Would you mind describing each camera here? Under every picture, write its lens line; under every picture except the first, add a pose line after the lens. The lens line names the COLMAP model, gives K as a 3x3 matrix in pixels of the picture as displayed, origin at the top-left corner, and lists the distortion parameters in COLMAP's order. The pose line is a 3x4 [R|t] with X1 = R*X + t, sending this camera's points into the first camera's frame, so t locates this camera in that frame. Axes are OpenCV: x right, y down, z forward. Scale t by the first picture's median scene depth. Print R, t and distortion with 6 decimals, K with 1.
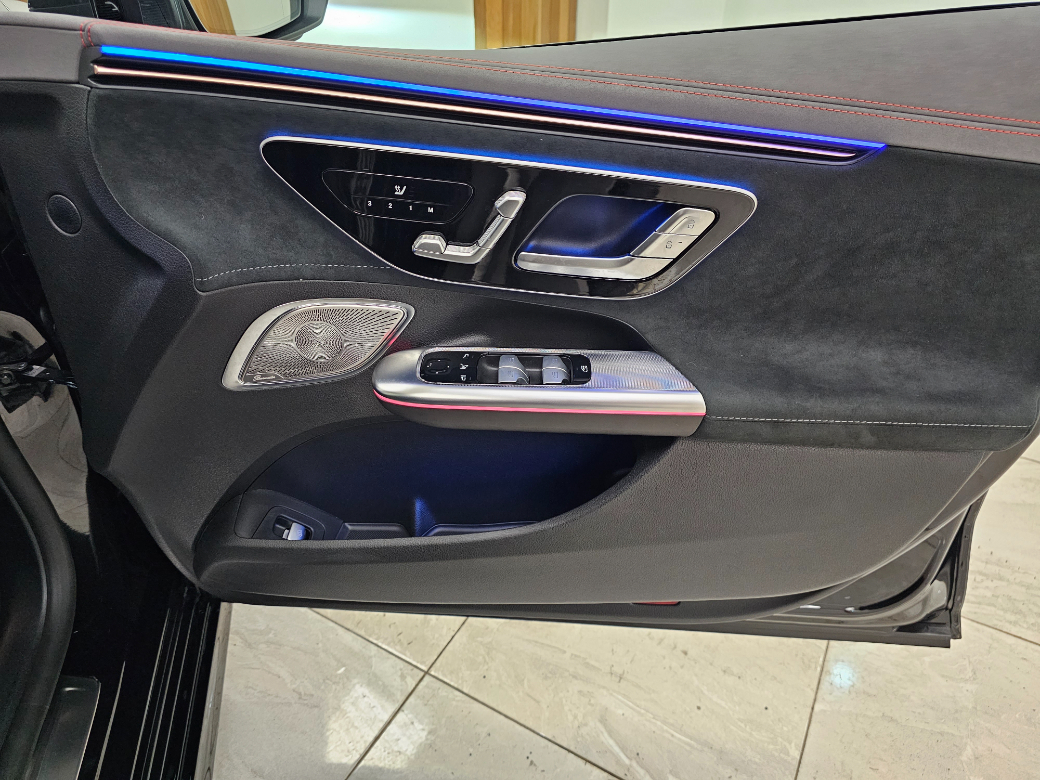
lens RADIAL K [[707.8, 0, 523.4], [0, 707.8, 390.3], [0, 0, 1]] dist [0.032440, -0.007211]
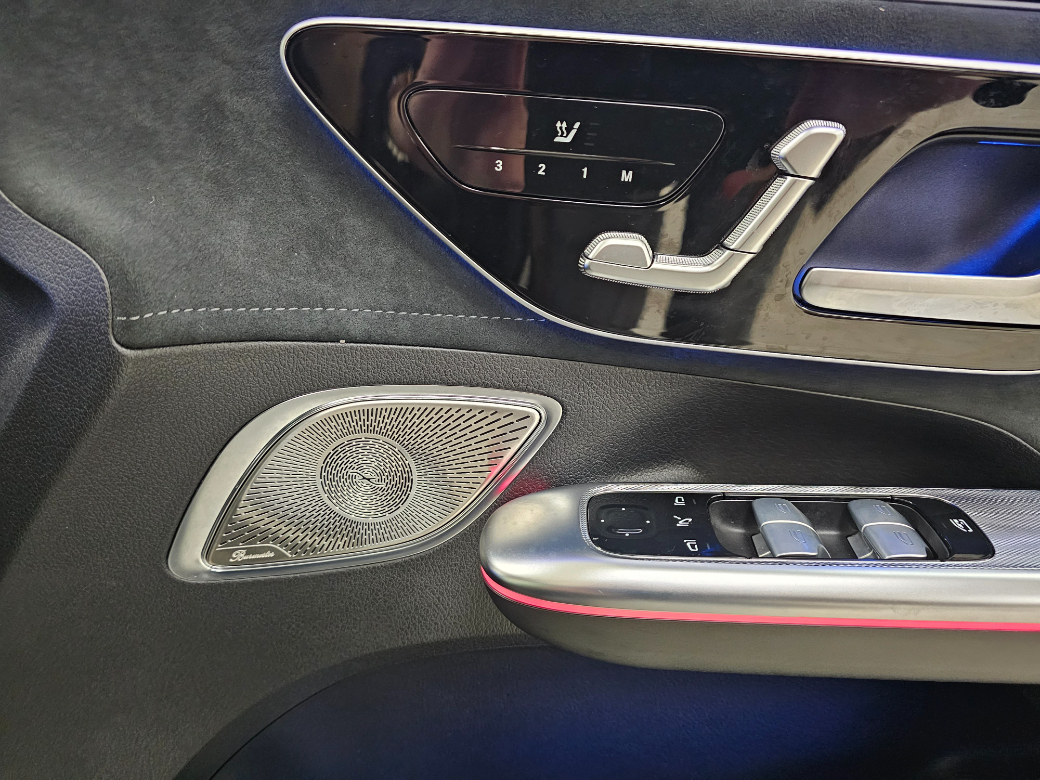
lens RADIAL K [[688.4, 0, 521.5], [0, 688.4, 406.0], [0, 0, 1]] dist [0.034945, -0.061918]
pose [[0.999469, -0.006959, -0.031823, -0.178191], [-0.002300, 0.959401, -0.282037, 0.020758], [0.032493, 0.281960, 0.958876, 0.572169]]
